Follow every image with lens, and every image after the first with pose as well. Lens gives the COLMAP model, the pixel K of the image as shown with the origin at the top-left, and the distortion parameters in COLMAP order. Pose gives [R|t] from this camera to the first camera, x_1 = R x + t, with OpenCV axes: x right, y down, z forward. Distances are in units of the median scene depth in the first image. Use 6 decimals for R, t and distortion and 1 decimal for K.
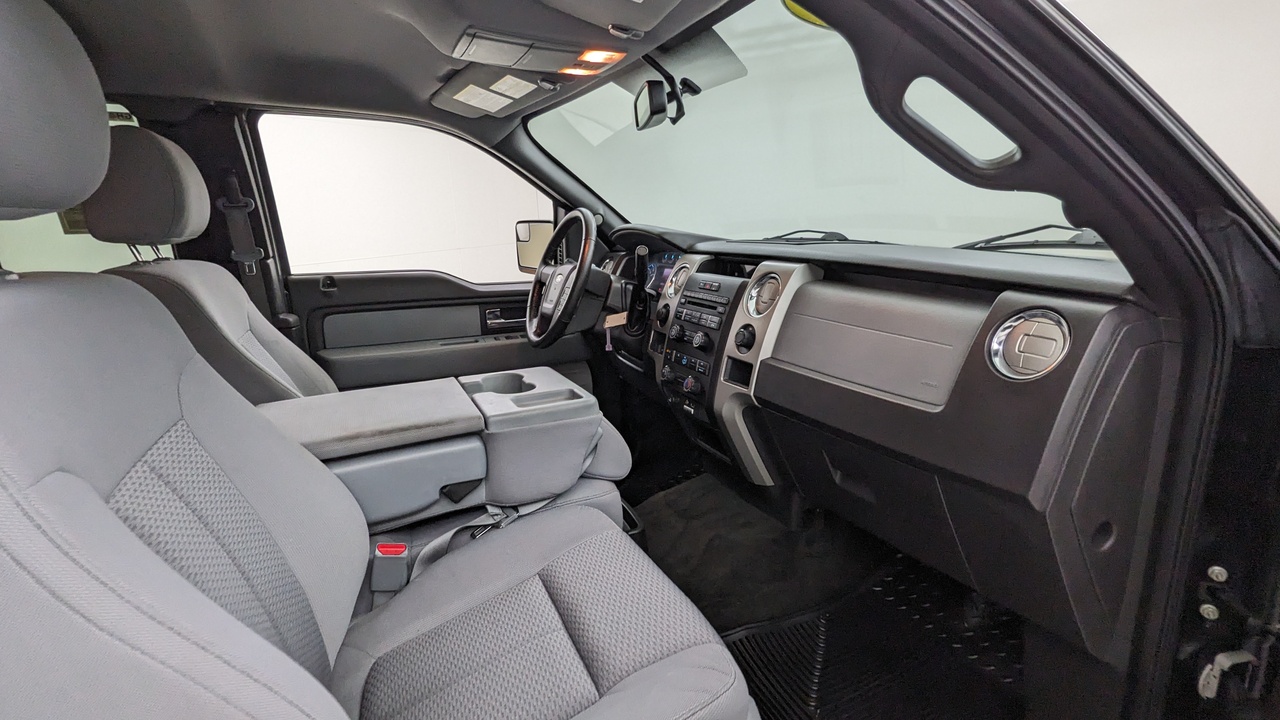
lens RADIAL K [[613.3, 0, 640.9], [0, 613.3, 359.5], [0, 0, 1]] dist [0.000602, -0.001579]
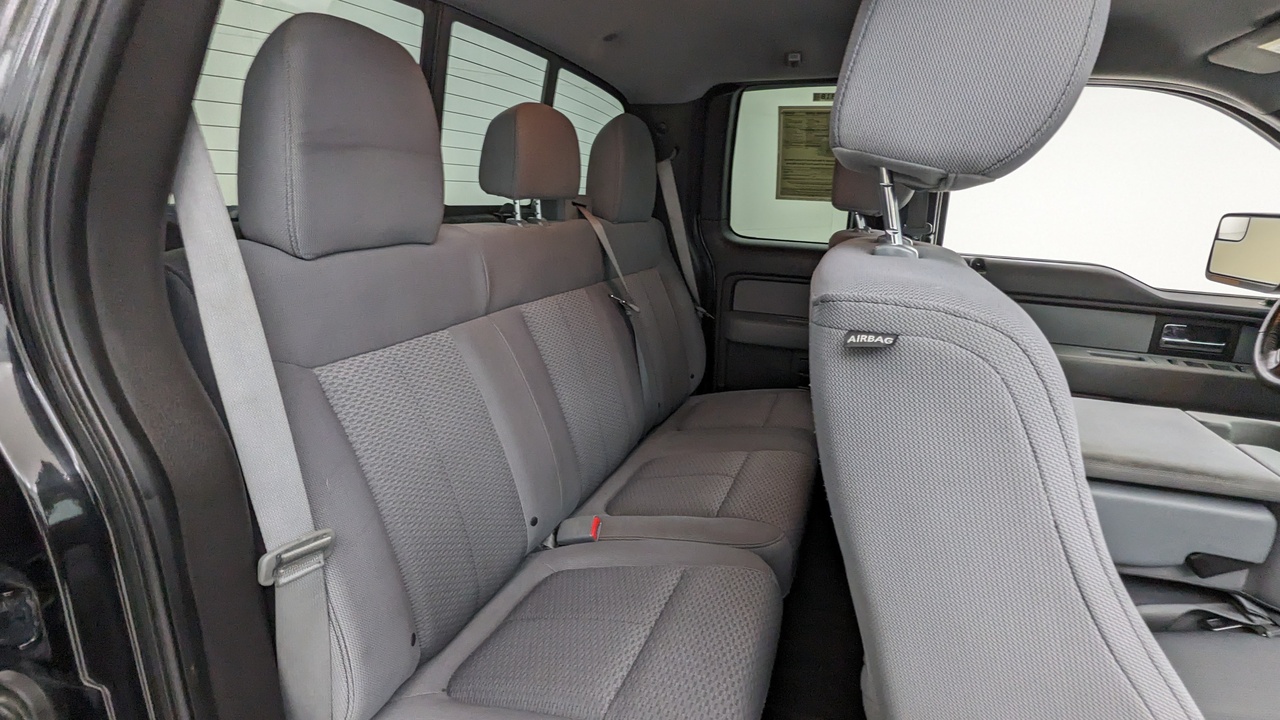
lens RADIAL K [[613.3, 0, 642.4], [0, 613.3, 356.3], [0, 0, 1]] dist [0.000602, -0.001579]
pose [[0.697665, 0.229472, -0.678680, -0.265762], [-0.208966, 0.971302, 0.113600, 0.017272], [0.685271, 0.062566, 0.725595, -0.049612]]
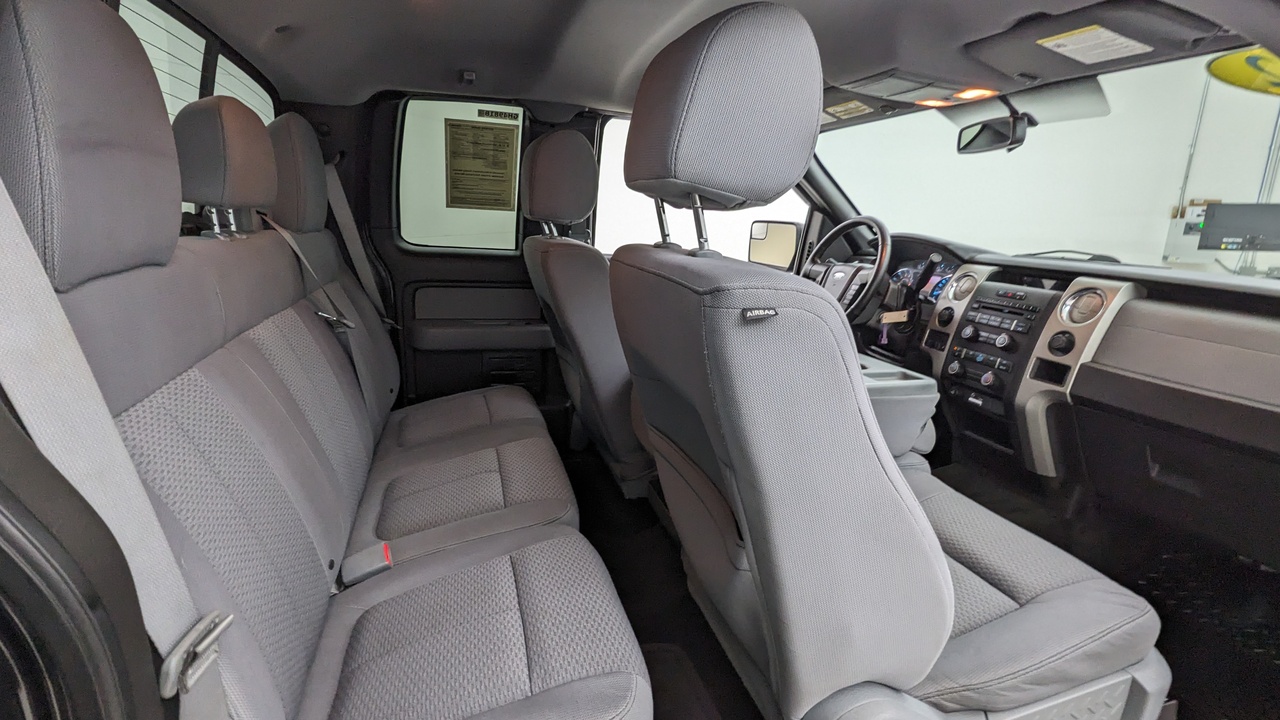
lens RADIAL K [[613.3, 0, 639.4], [0, 613.3, 358.9], [0, 0, 1]] dist [0.000602, -0.001579]
pose [[0.986406, 0.101482, -0.129247, -0.419712], [-0.101109, 0.994830, 0.009461, 0.058477], [0.129539, 0.003736, 0.991567, -0.215337]]
